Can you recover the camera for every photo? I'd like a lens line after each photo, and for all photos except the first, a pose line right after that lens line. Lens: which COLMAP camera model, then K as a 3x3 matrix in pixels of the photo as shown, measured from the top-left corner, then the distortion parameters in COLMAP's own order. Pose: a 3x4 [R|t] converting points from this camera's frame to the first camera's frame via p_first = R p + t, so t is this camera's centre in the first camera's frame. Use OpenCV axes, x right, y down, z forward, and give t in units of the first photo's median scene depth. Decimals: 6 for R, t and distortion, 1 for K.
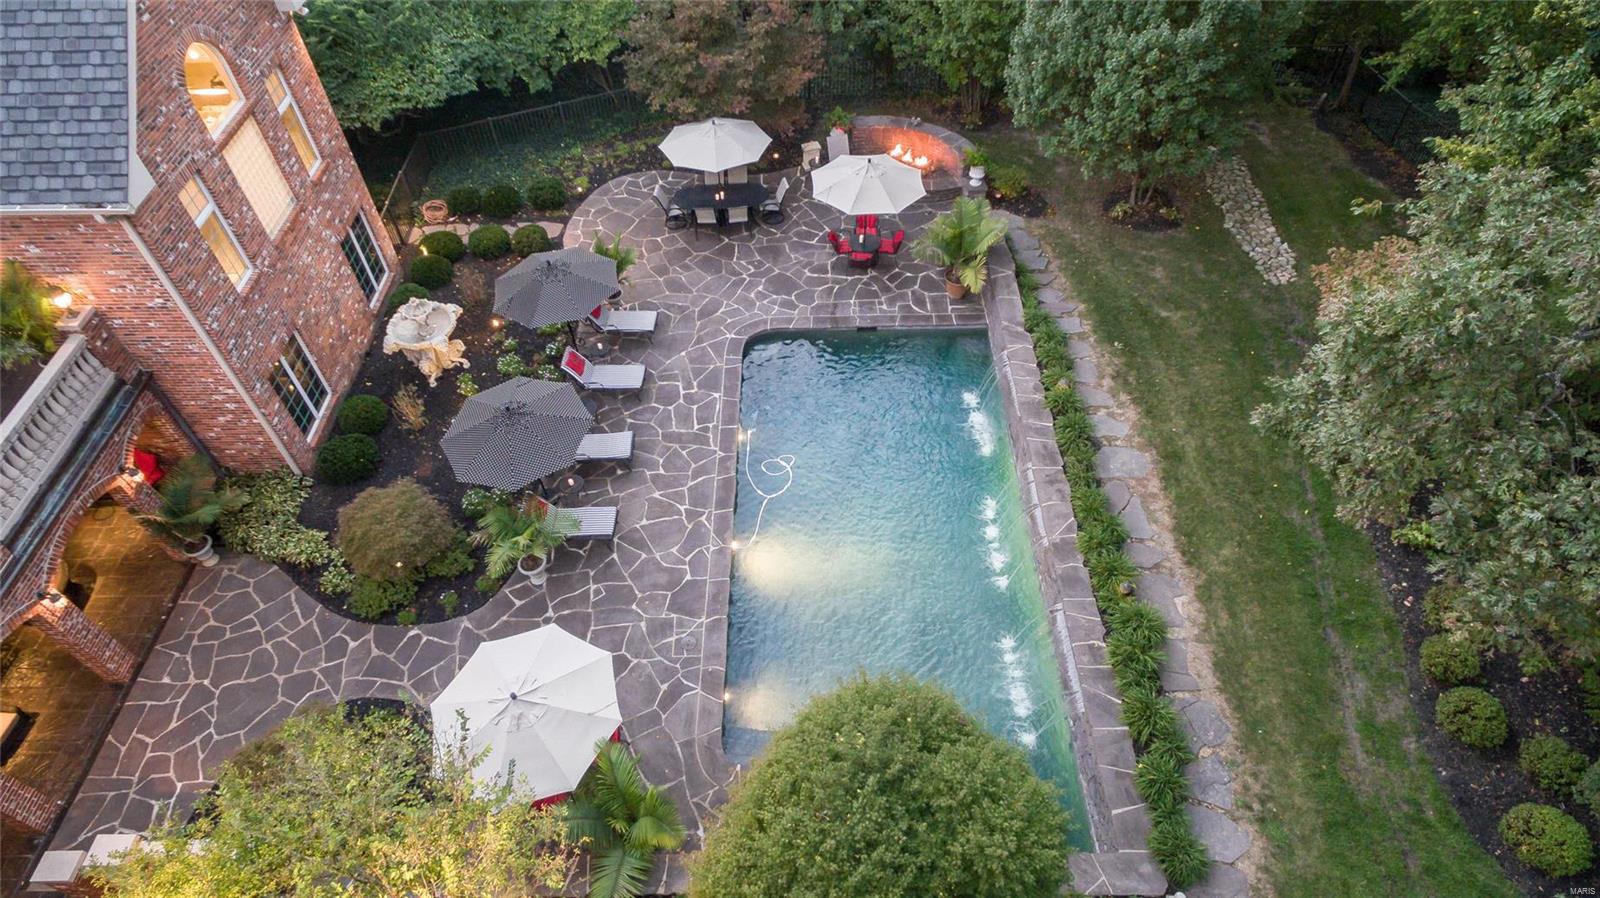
lens RADIAL K [[915.1, 0, 800.0], [0, 915.1, 449.0], [0, 0, 1]] dist [0.001584, 0.000478]
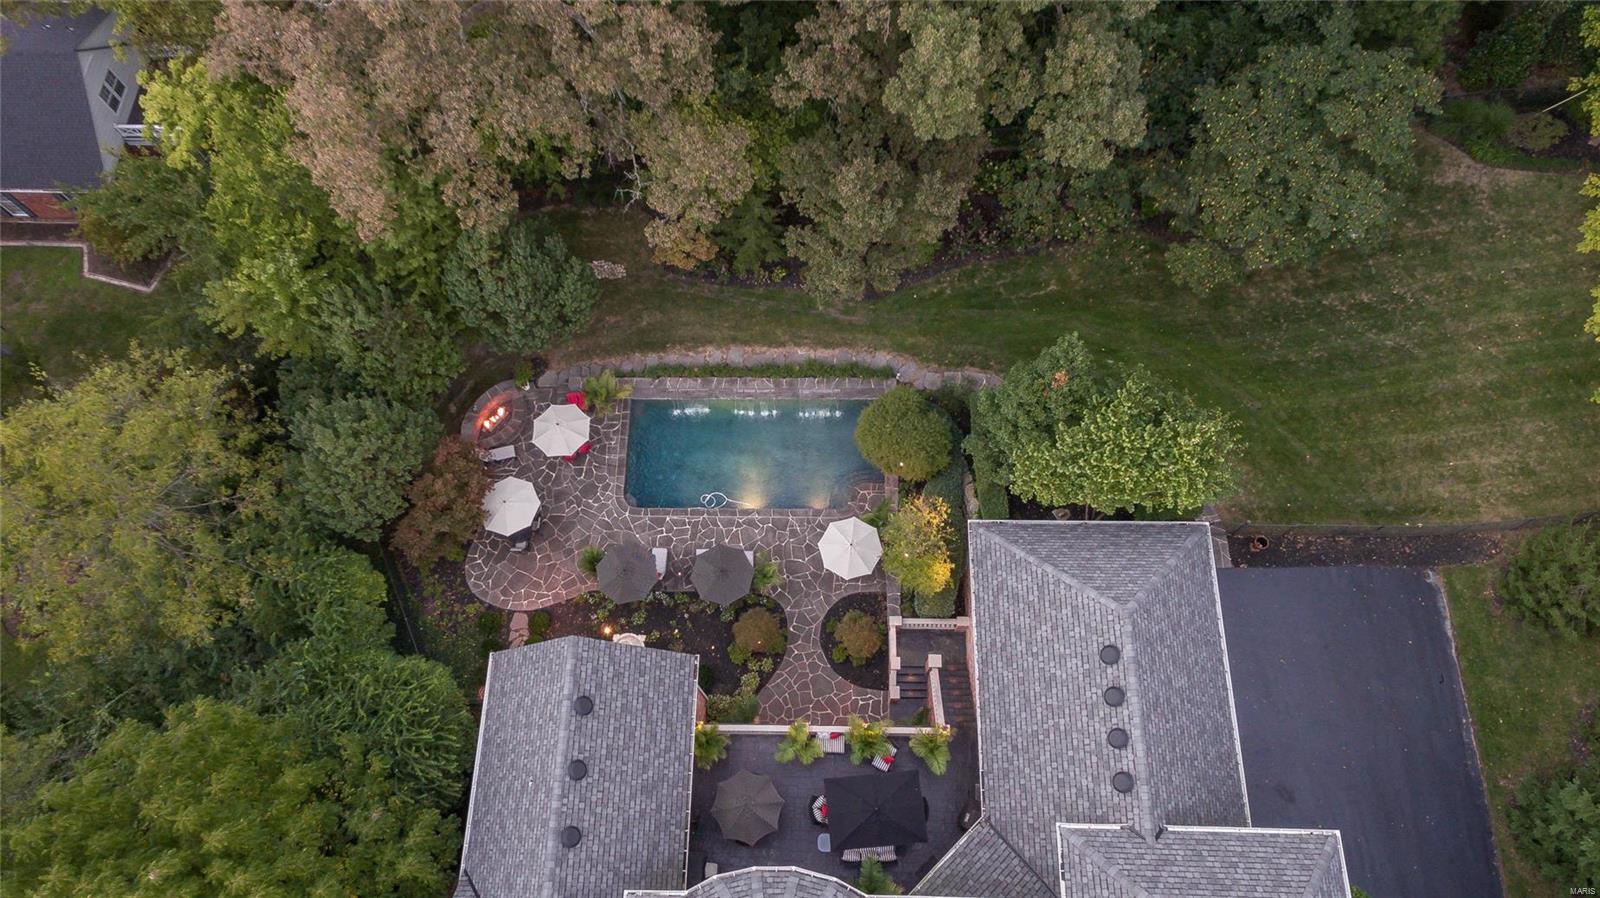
lens RADIAL K [[915.1, 0, 800.0], [0, 915.1, 449.0], [0, 0, 1]] dist [0.001584, 0.000478]
pose [[0.033700, -0.911085, 0.410838, -0.925646], [0.787505, 0.277318, 0.550392, -1.183802], [-0.615387, 0.304989, 0.726829, -0.884054]]
